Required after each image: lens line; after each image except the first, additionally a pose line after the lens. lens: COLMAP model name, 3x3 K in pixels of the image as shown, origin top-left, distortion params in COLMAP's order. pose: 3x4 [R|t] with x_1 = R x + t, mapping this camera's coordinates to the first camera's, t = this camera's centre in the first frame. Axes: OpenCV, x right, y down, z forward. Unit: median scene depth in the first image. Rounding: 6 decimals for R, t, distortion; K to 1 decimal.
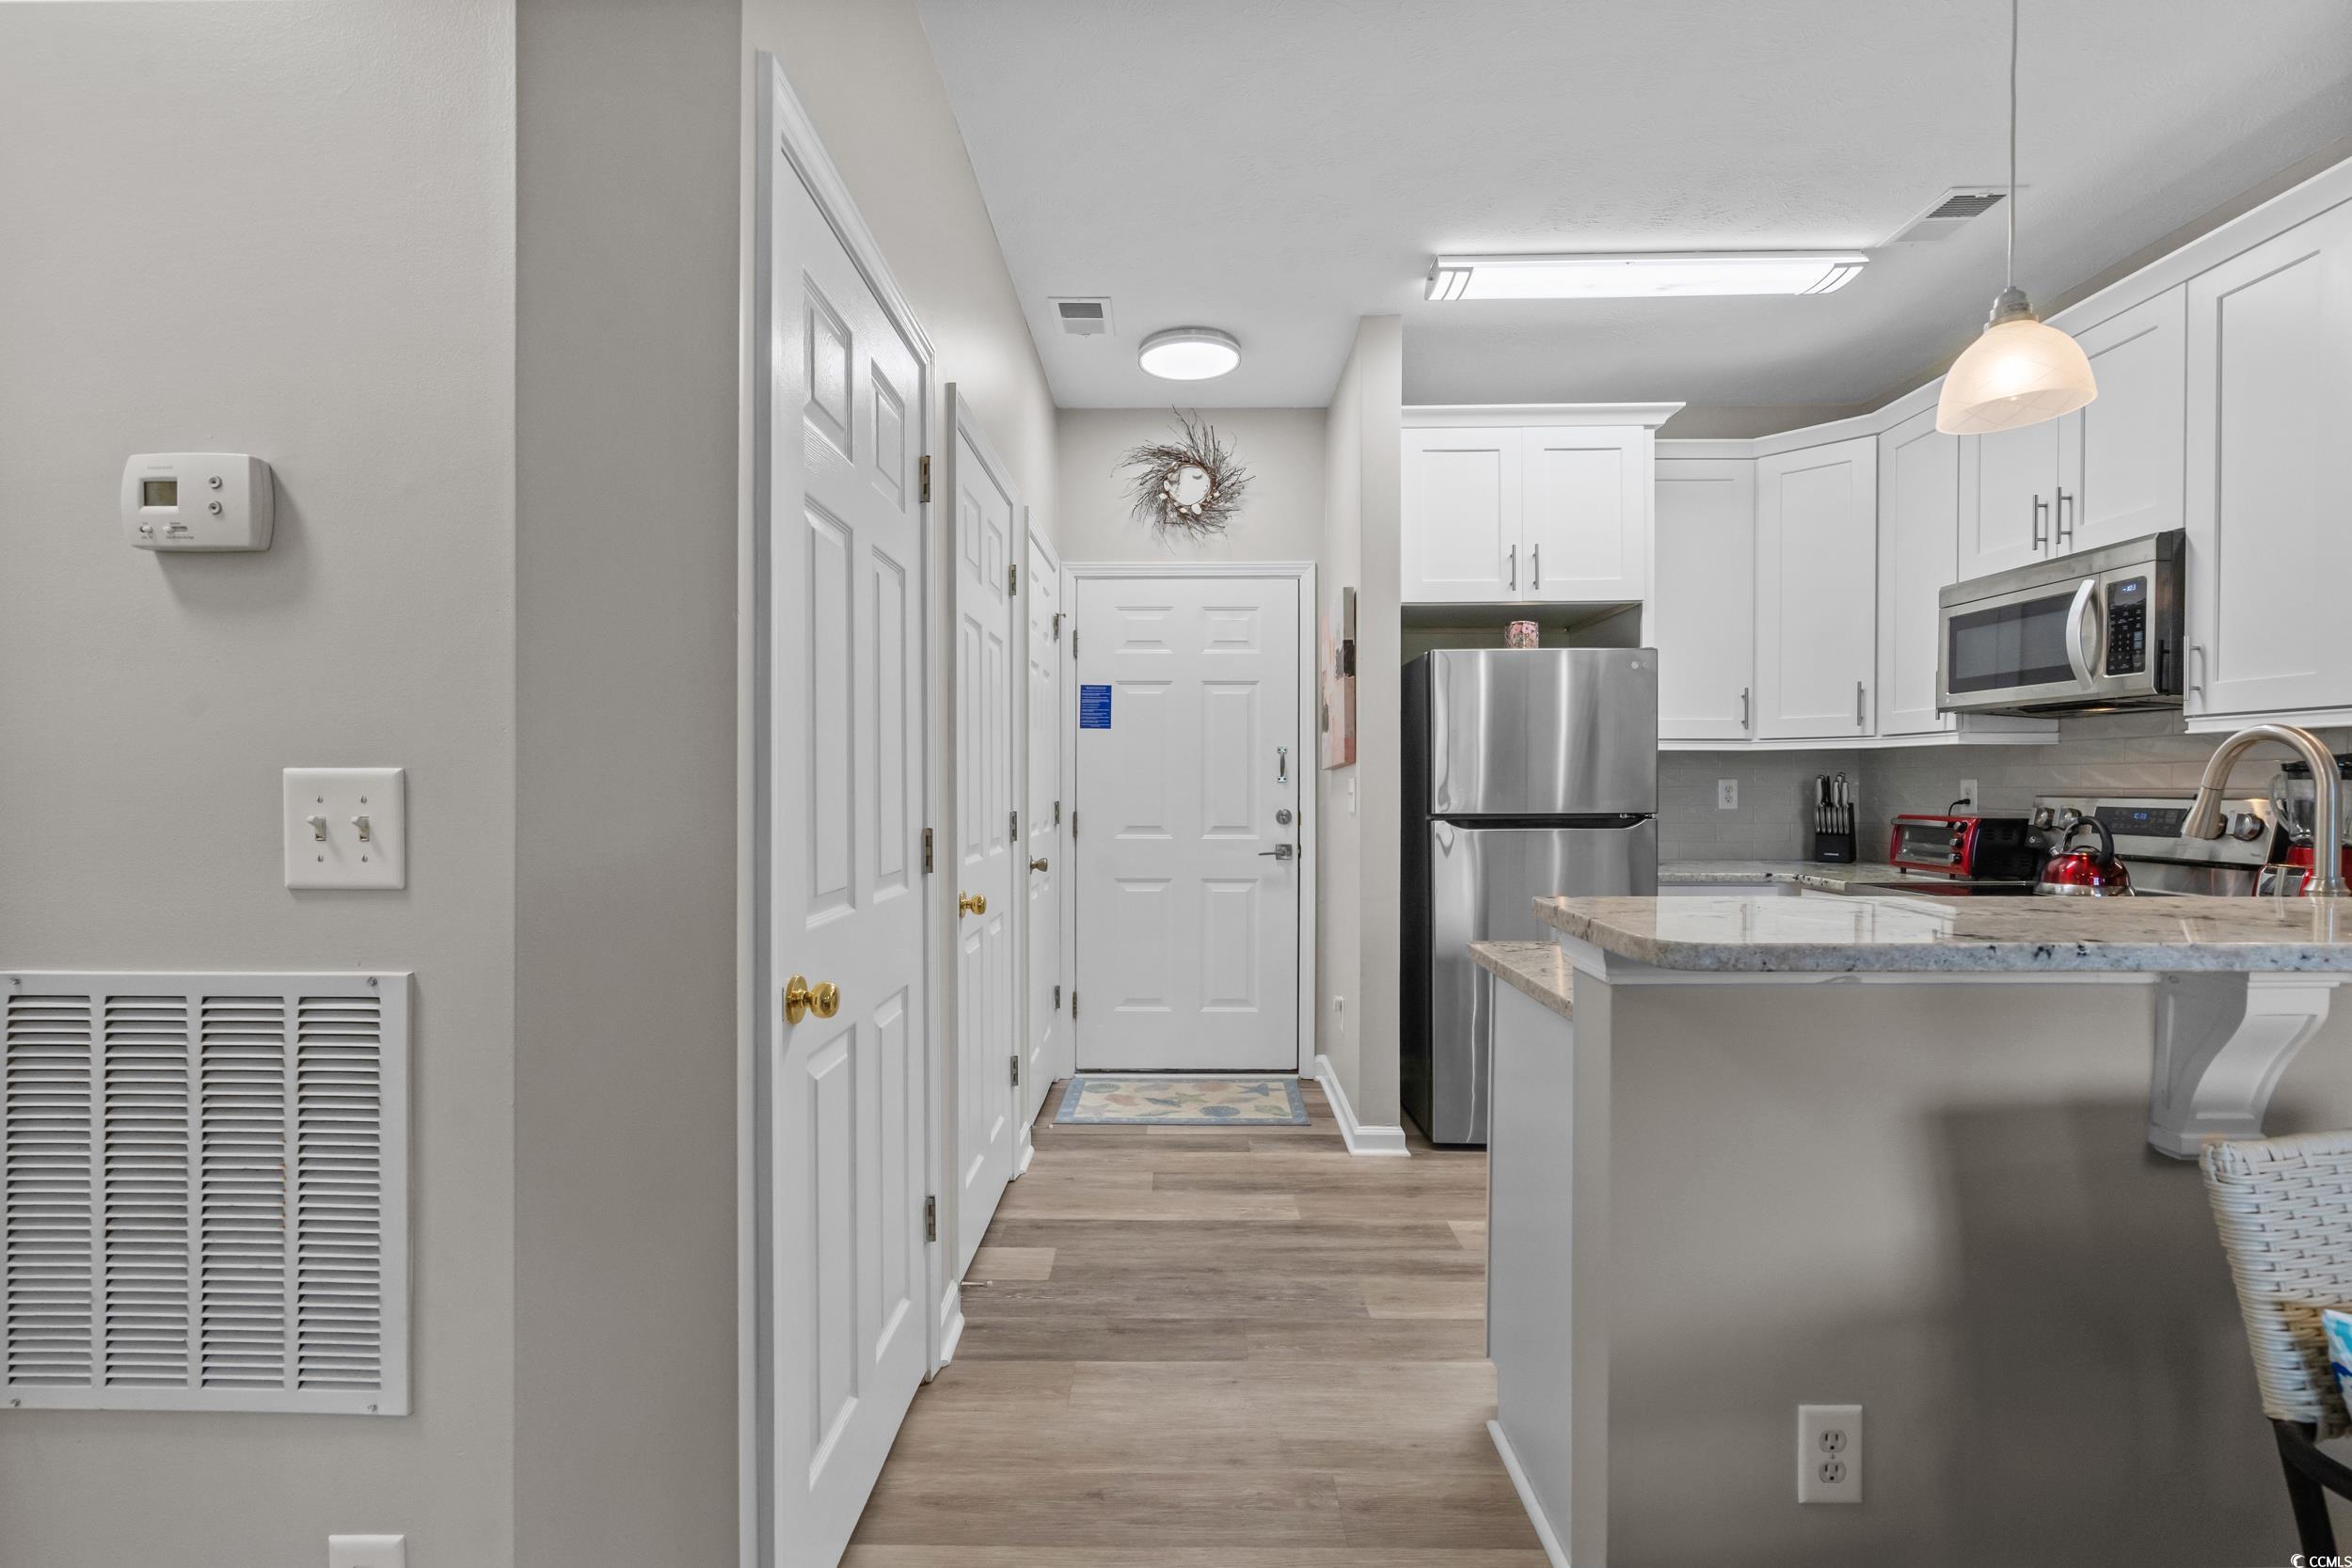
lens RADIAL K [[1071.9, 0, 1176.0], [0, 1071.9, 784.0], [0, 0, 1]] dist [0.000730, 0.000016]
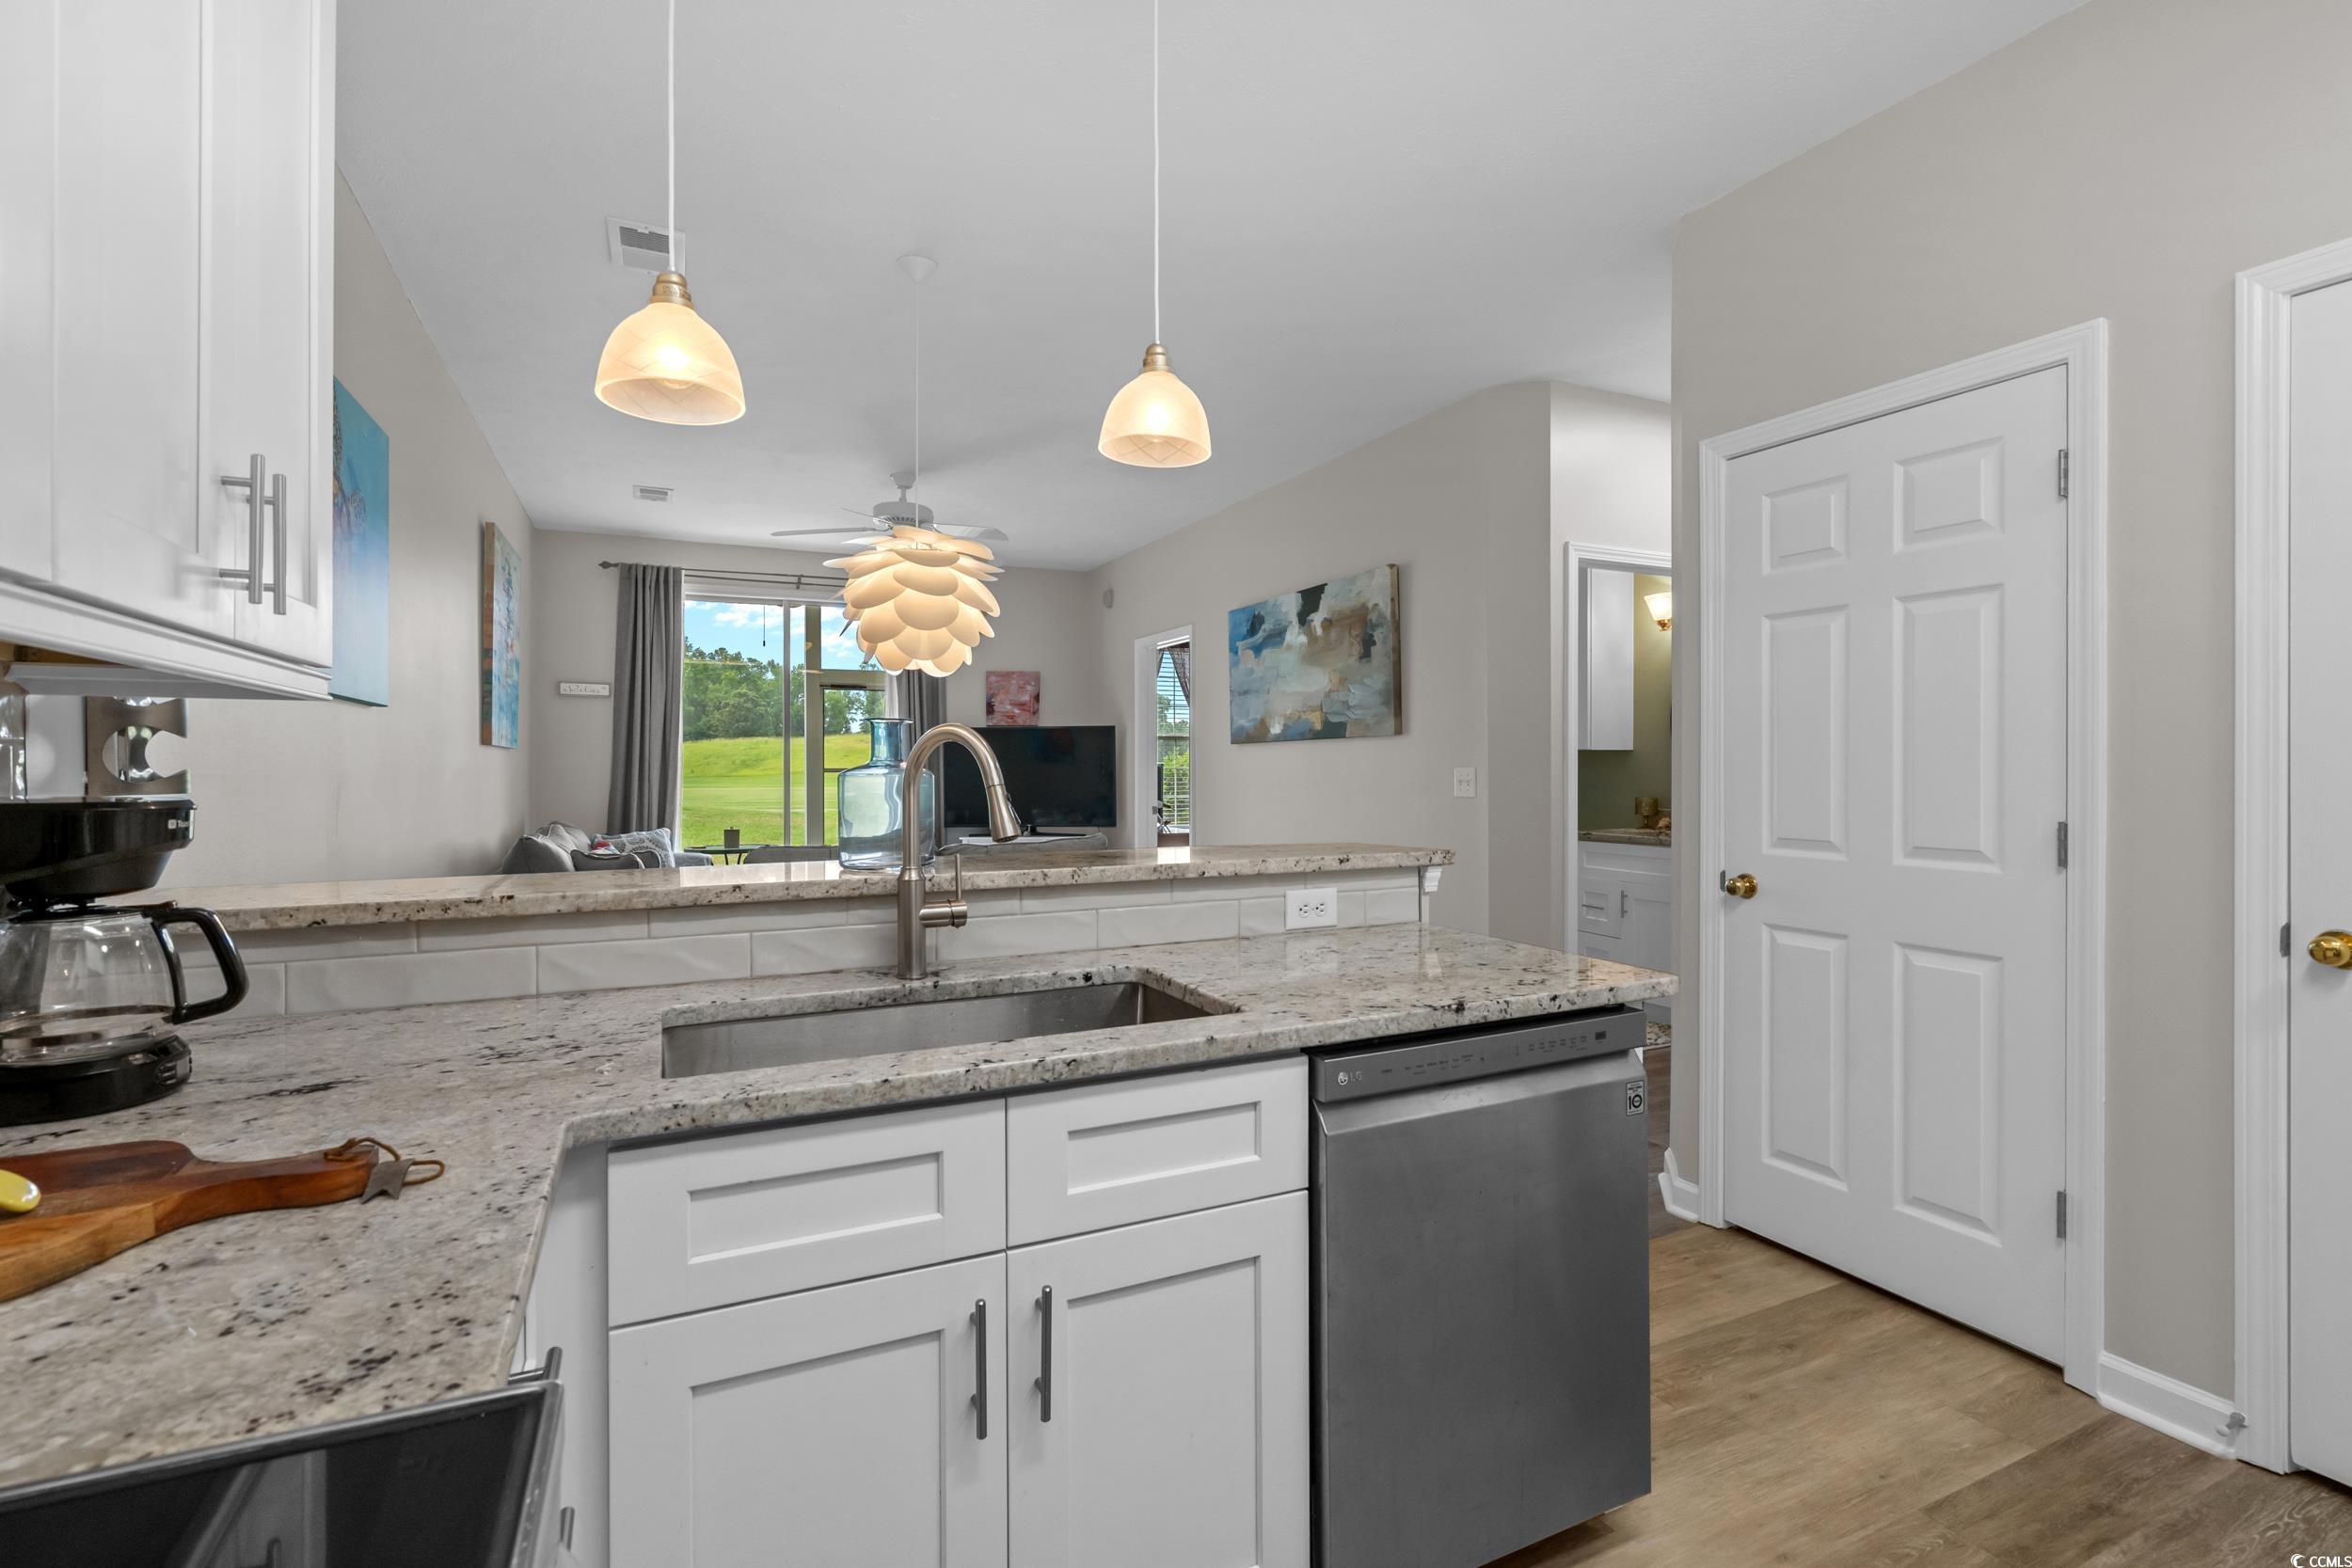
lens RADIAL K [[1071.9, 0, 1176.0], [0, 1071.9, 784.0], [0, 0, 1]] dist [0.000730, 0.000016]
pose [[-0.903197, 0.004664, -0.429200, 0.955386], [0.000571, 0.999953, 0.009663, -0.008609], [0.429225, 0.008482, -0.903158, 1.562893]]
